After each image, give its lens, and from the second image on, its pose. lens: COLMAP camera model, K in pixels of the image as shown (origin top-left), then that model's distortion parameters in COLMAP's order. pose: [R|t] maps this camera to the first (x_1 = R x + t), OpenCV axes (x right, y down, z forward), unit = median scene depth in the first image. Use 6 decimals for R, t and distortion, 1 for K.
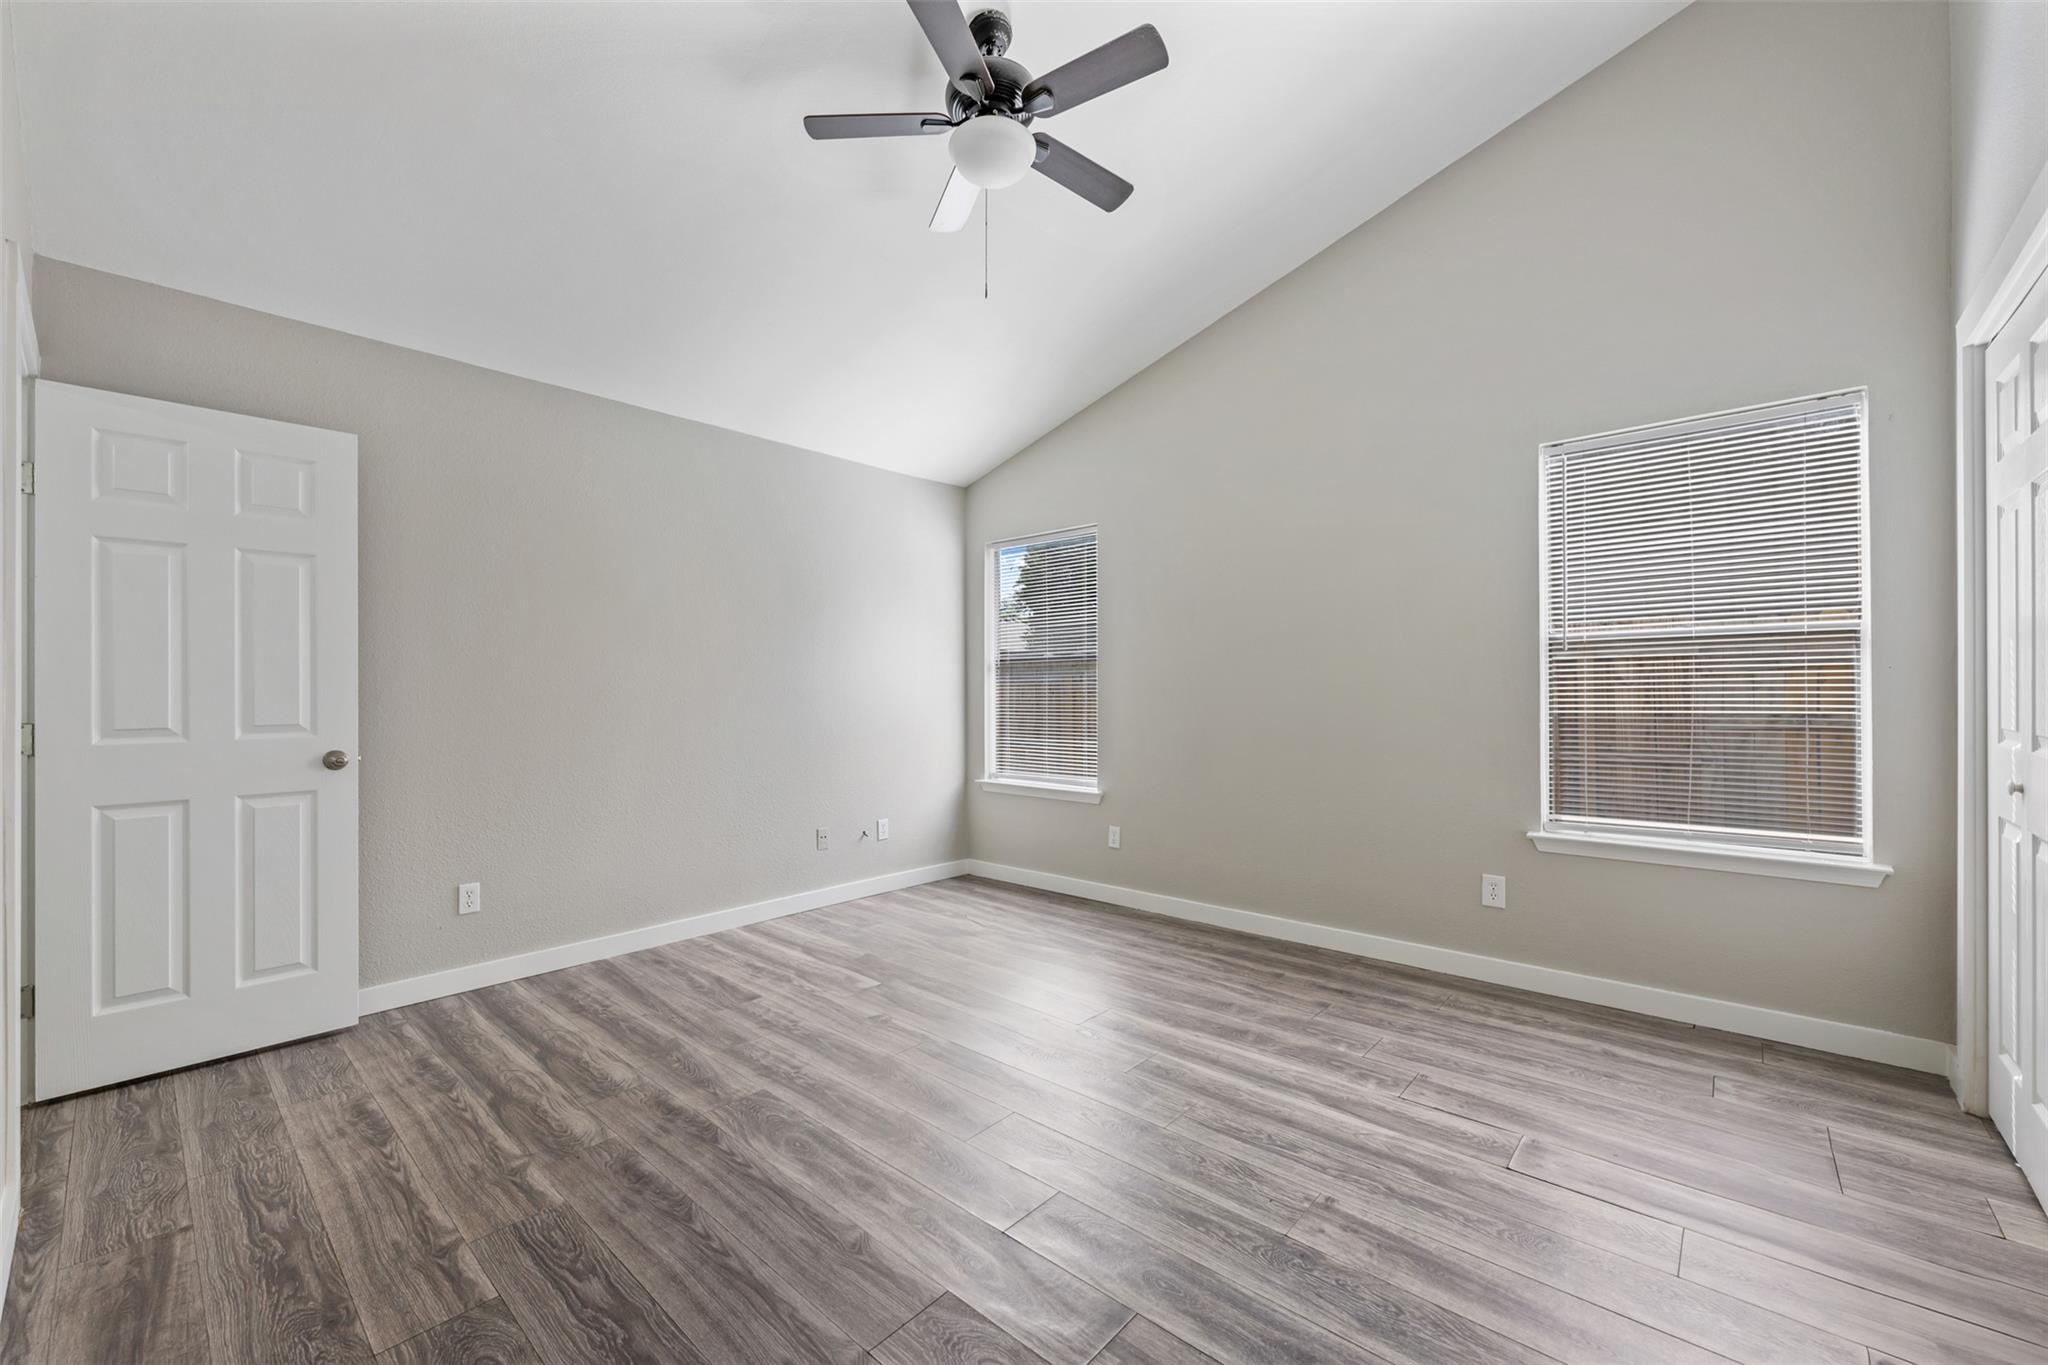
lens RADIAL K [[822.8, 0, 1029.7], [0, 822.8, 681.2], [0, 0, 1]] dist [-0.002534, 0.000227]
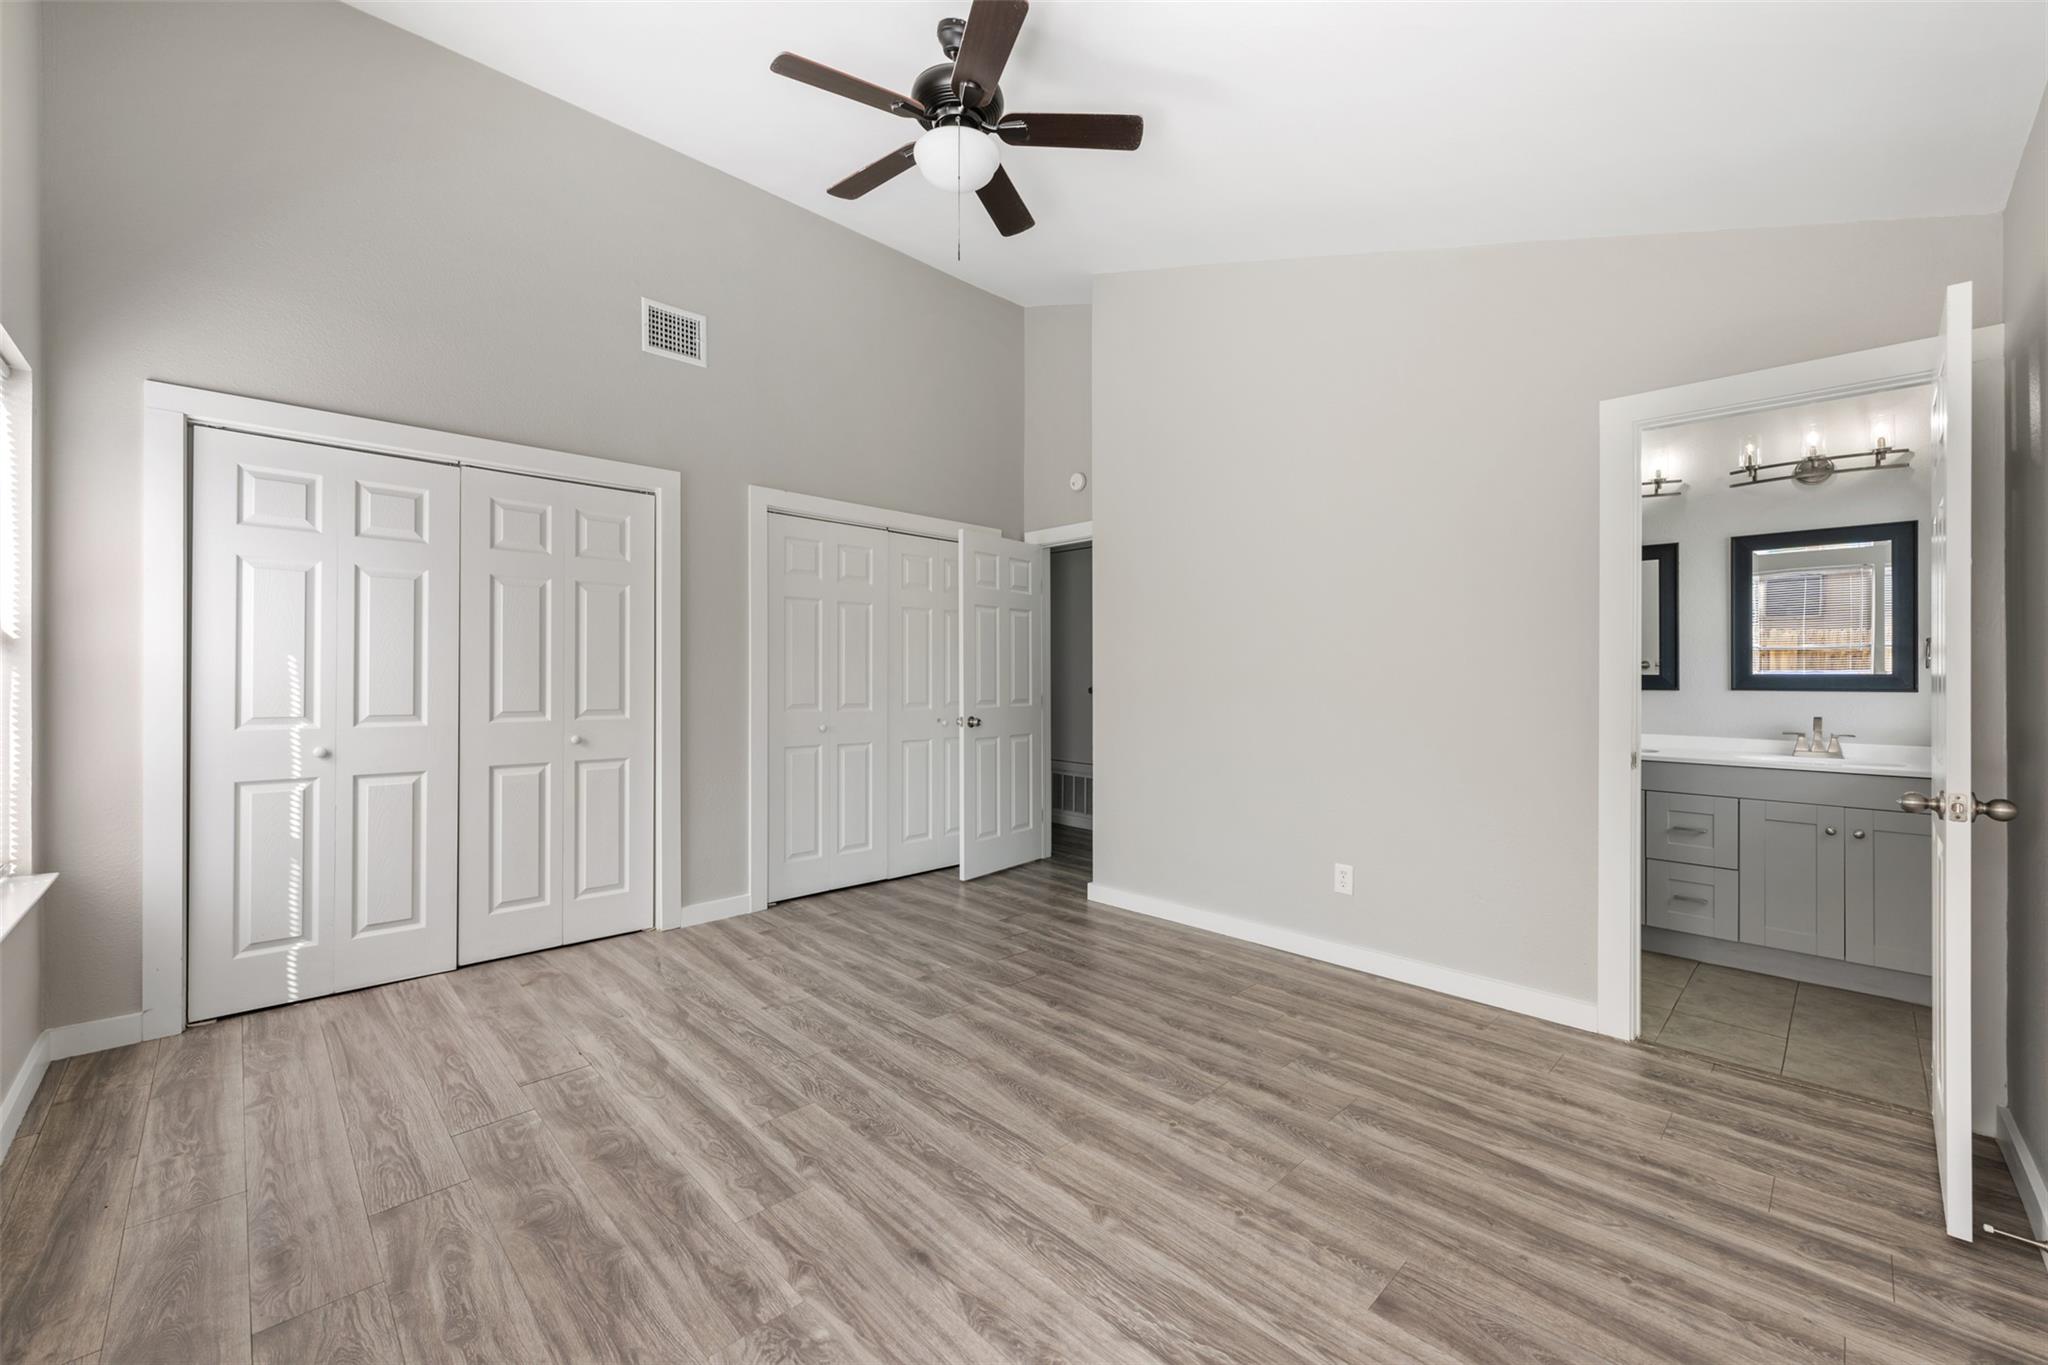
lens RADIAL K [[822.8, 0, 1029.3], [0, 822.8, 685.0], [0, 0, 1]] dist [-0.002534, 0.000227]
pose [[-0.997735, -0.000060, 0.067270, -0.196271], [-0.000164, 0.999999, -0.001534, 0.003269], [-0.067269, -0.001542, -0.997734, 1.972369]]
